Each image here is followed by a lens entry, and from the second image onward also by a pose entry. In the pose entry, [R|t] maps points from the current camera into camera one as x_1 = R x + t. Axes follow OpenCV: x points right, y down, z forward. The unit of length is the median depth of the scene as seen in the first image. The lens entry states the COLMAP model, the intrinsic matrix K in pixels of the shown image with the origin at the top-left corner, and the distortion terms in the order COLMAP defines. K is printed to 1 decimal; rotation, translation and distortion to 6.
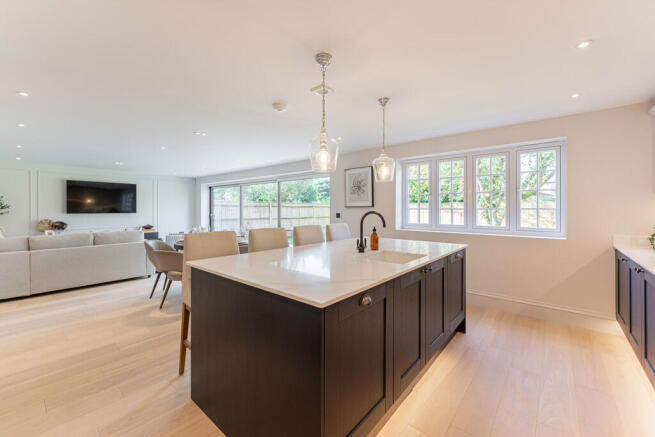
lens RADIAL K [[266.6, 0, 327.3], [0, 266.6, 207.0], [0, 0, 1]] dist [0.000007, 0.000021]
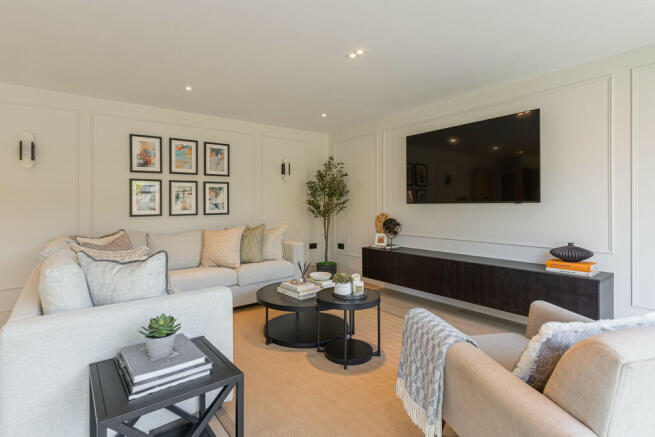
lens RADIAL K [[325.6, 0, 325.7], [0, 325.6, 204.9], [0, 0, 1]] dist [0.002081, 0.000504]
pose [[-0.206718, 0.001009, -0.978400, -0.303977], [0.012044, 0.999926, -0.001513, 0.023797], [0.978326, -0.012097, -0.206715, 0.851356]]
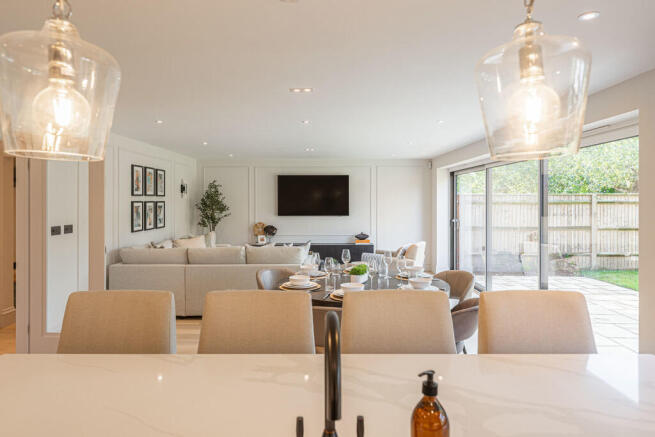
lens RADIAL K [[433.6, 0, 326.7], [0, 433.6, 203.2], [0, 0, 1]] dist [0.000213, -0.000074]
pose [[0.656375, 0.001294, -0.754433, 0.114473], [0.006422, 0.999953, 0.007303, -0.020192], [0.754407, -0.009639, 0.656336, 0.204878]]
